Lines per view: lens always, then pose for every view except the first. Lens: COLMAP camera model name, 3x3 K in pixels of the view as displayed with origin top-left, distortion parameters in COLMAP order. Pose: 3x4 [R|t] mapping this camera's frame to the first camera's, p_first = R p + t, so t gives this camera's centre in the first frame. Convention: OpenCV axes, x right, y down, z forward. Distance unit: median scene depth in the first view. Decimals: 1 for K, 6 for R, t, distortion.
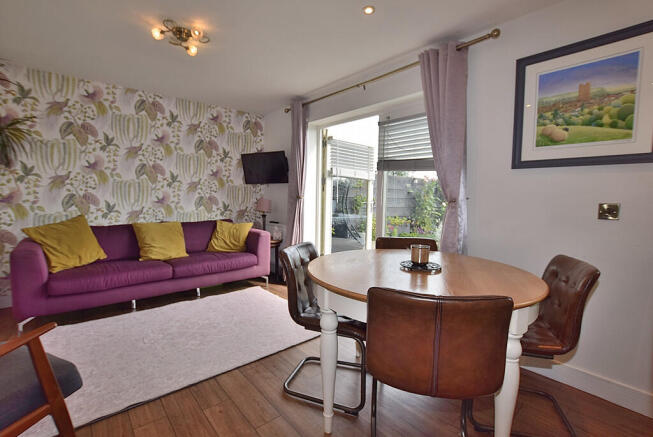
lens RADIAL K [[293.7, 0, 329.0], [0, 293.7, 219.4], [0, 0, 1]] dist [-0.014527, 0.000962]
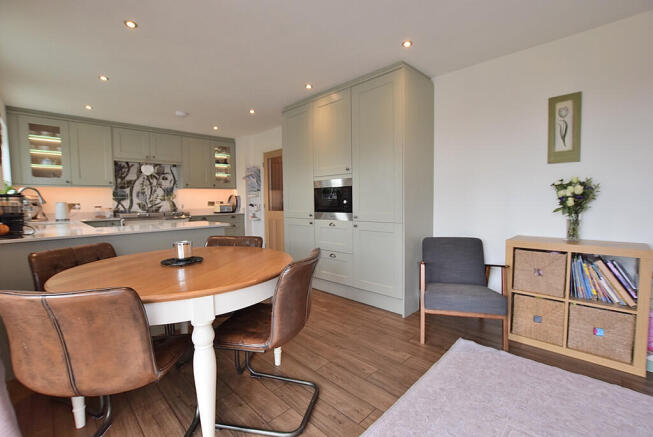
lens RADIAL K [[293.7, 0, 324.7], [0, 293.7, 217.9], [0, 0, 1]] dist [-0.014527, 0.000962]
pose [[-0.998132, -0.001552, -0.061078, -0.114705], [-0.009896, 0.990583, 0.136558, -0.130395], [0.060291, 0.136907, -0.988747, 1.910334]]
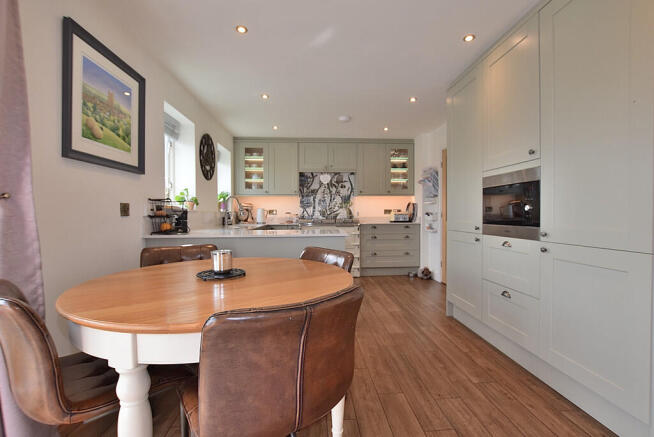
lens RADIAL K [[294.2, 0, 329.4], [0, 294.2, 218.6], [0, 0, 1]] dist [-0.014527, 0.000962]
pose [[-0.793497, -0.027977, 0.607930, -0.435409], [0.036840, 0.994903, 0.093870, -0.068944], [-0.607458, 0.096882, -0.788422, 1.383780]]
